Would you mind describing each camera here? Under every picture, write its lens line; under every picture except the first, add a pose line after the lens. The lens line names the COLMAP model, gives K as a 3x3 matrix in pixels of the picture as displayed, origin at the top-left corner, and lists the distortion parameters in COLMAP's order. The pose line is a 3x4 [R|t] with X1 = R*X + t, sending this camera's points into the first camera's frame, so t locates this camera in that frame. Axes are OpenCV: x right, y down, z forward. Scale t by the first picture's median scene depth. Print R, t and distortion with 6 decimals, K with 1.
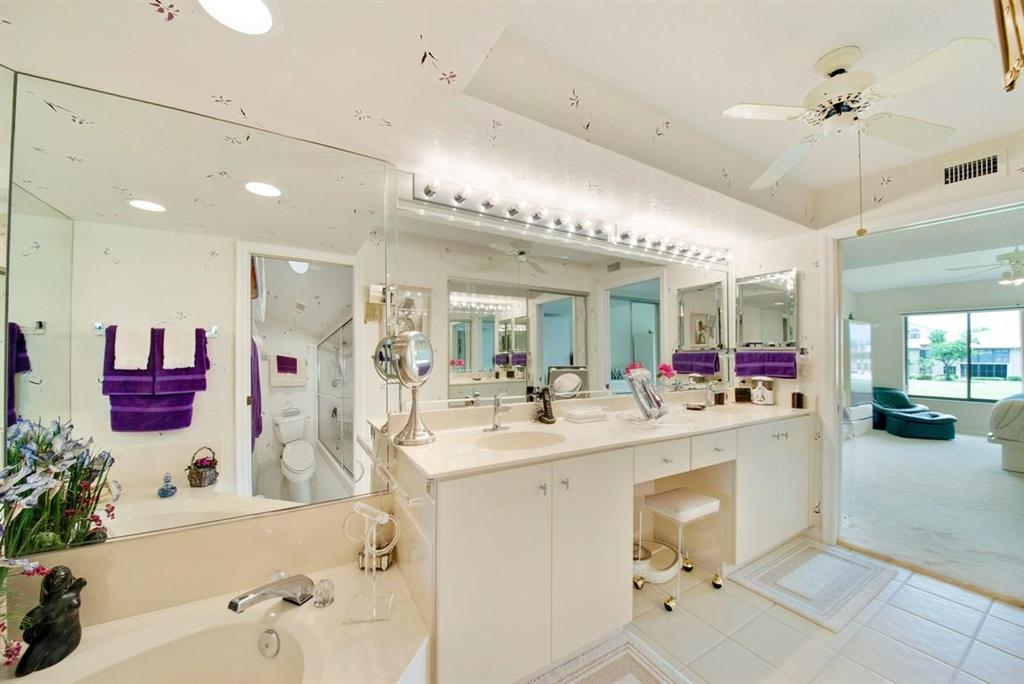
lens RADIAL K [[359.0, 0, 514.4], [0, 359.0, 351.9], [0, 0, 1]] dist [-0.014184, -0.000173]
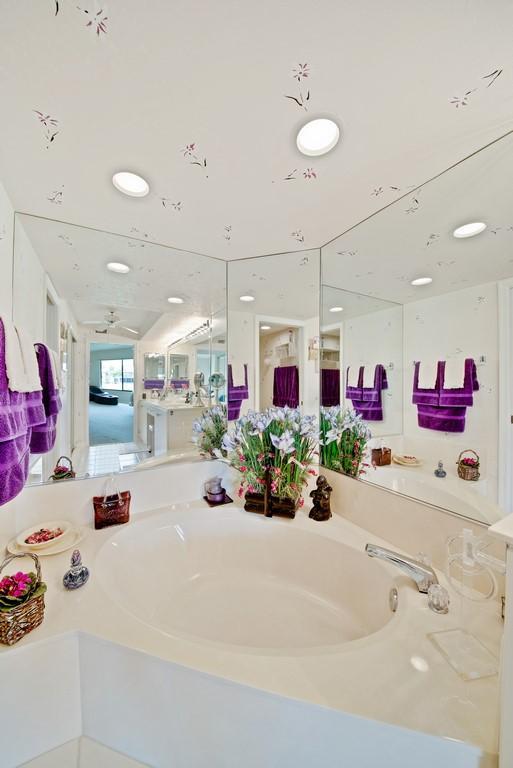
lens RADIAL K [[269.2, 0, 247.9], [0, 269.2, 381.9], [0, 0, 1]] dist [-0.014184, -0.000173]
pose [[-0.007857, -0.015779, -0.999845, 0.109480], [0.009656, 0.999828, -0.015855, 0.029992], [0.999923, -0.009779, -0.007703, 0.213821]]
